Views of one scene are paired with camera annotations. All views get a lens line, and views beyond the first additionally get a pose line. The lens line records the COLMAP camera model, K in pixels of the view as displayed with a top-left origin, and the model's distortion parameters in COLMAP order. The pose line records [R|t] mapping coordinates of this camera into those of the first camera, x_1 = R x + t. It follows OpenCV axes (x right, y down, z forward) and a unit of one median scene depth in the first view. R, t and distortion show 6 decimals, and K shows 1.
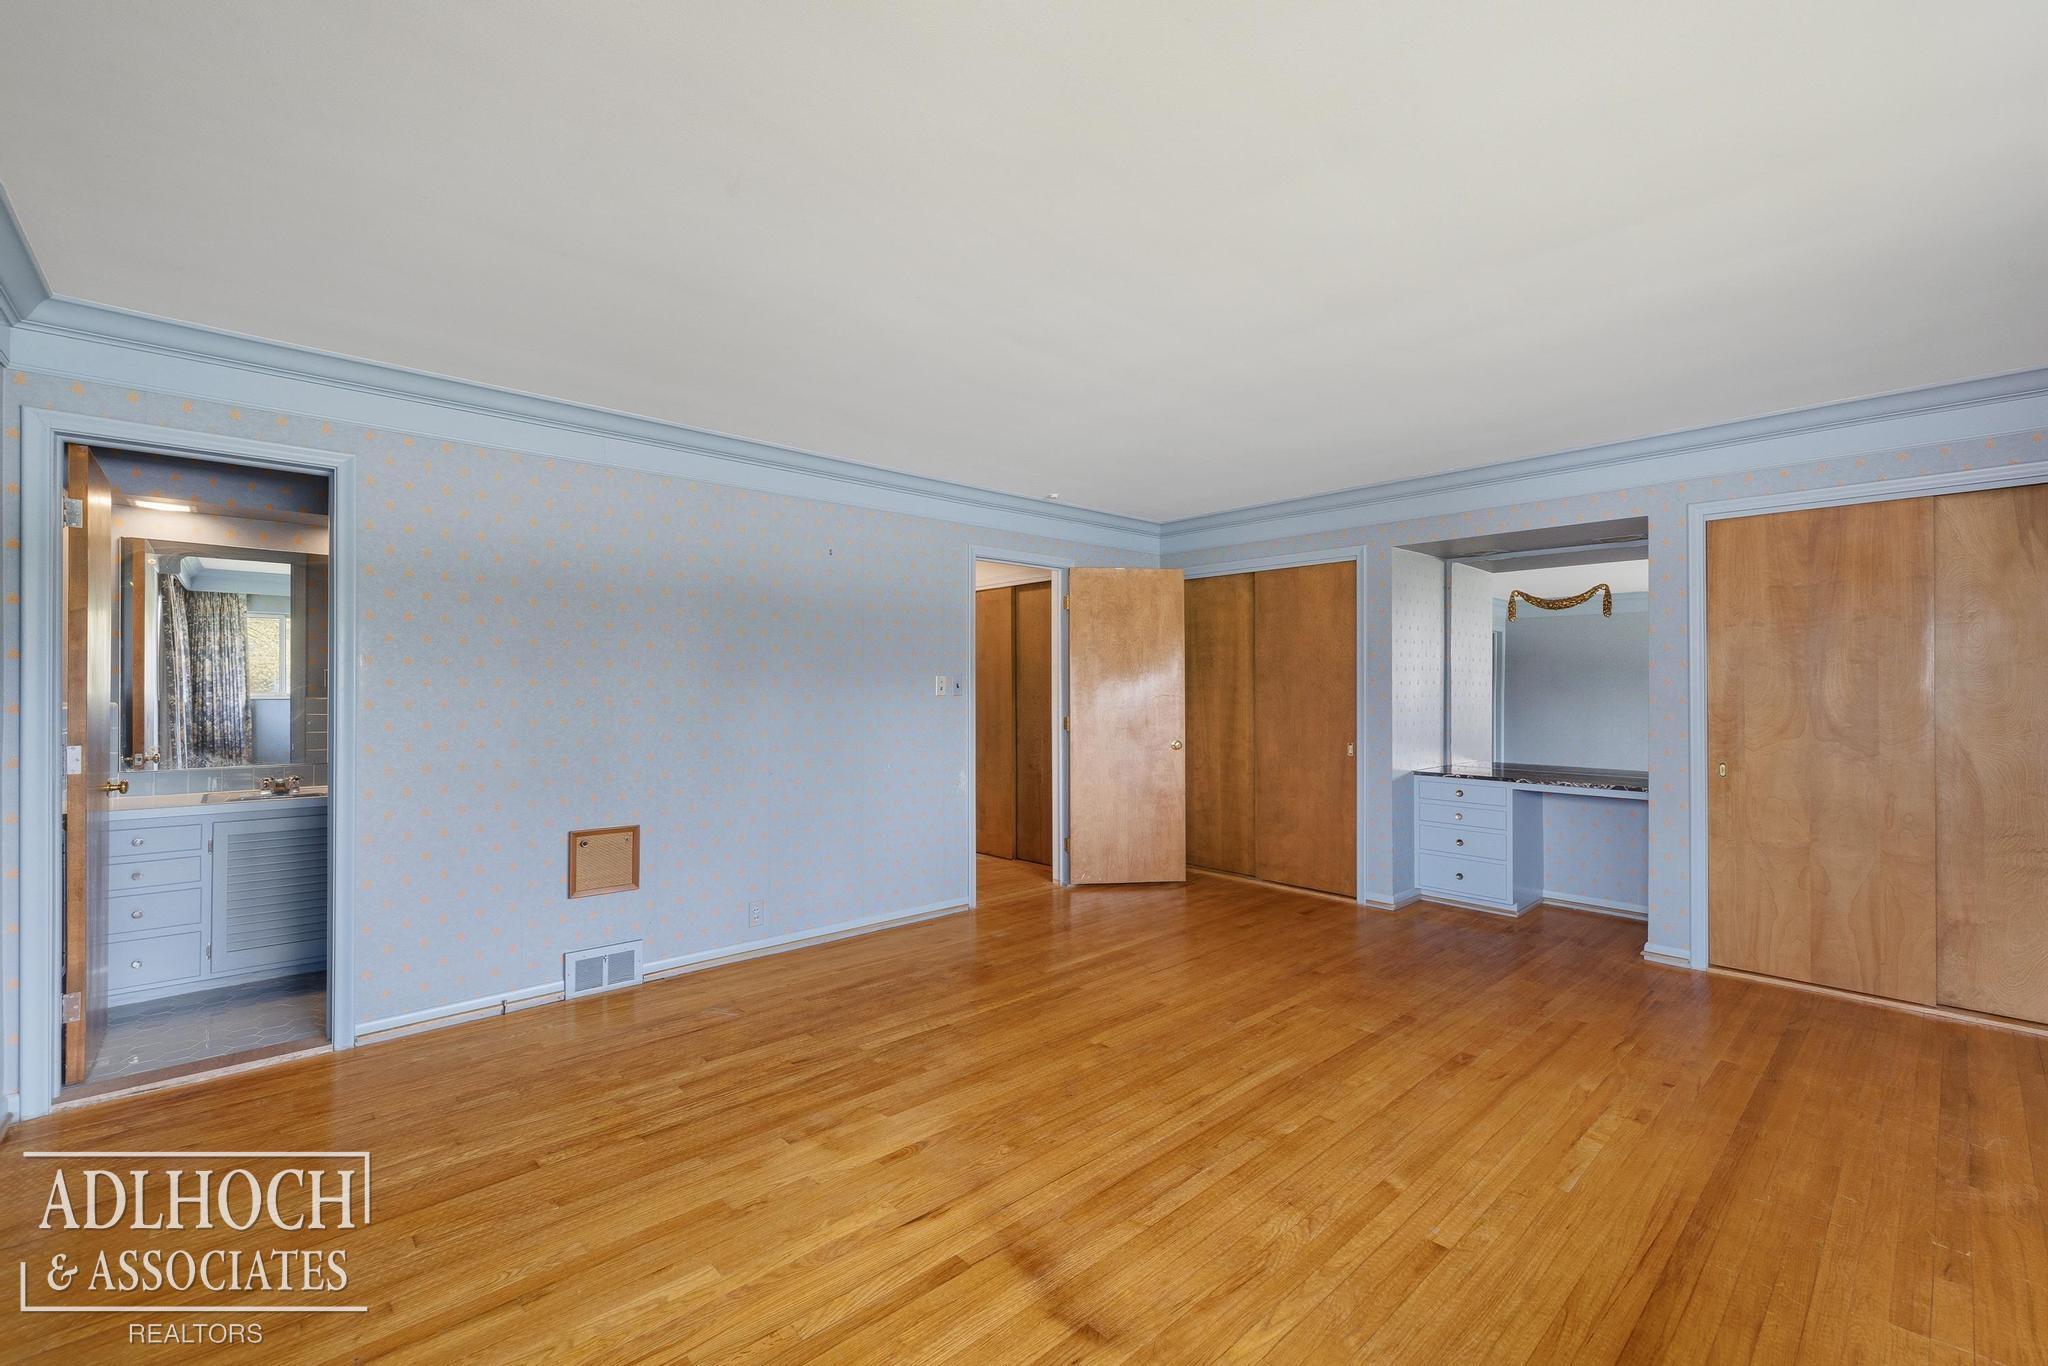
lens RADIAL K [[872.8, 0, 1026.6], [0, 872.8, 678.0], [0, 0, 1]] dist [0.004303, -0.000002]
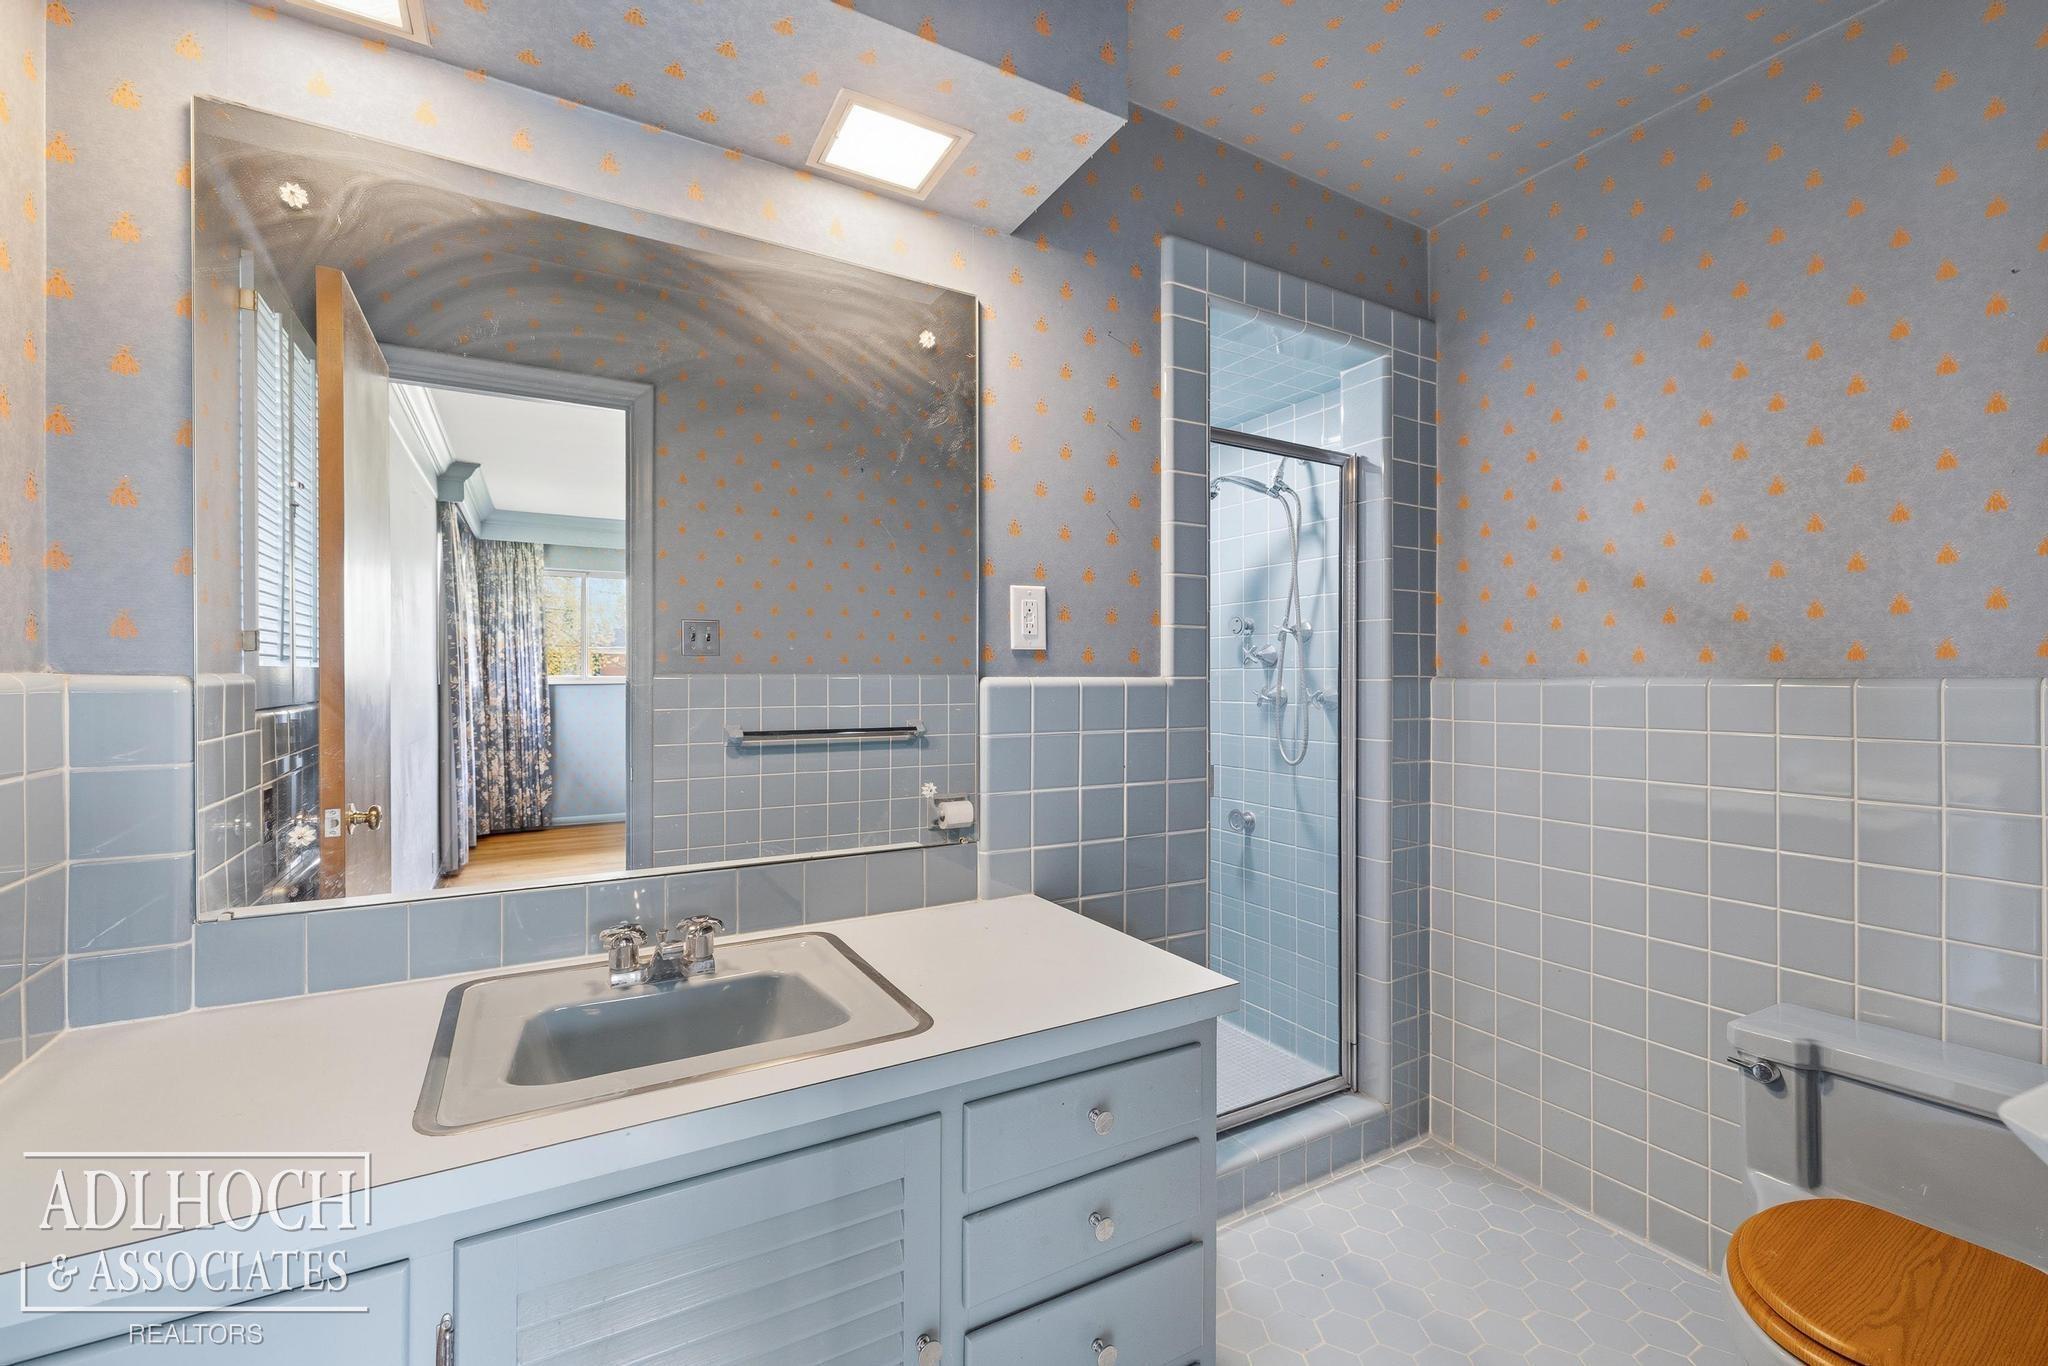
lens RADIAL K [[872.8, 0, 1023.4], [0, 872.8, 676.7], [0, 0, 1]] dist [0.004303, -0.000002]
pose [[0.975687, 0.003667, -0.219137, -0.336329], [-0.001914, 0.999964, 0.008213, 0.011481], [0.219159, -0.007594, 0.975660, 0.371070]]
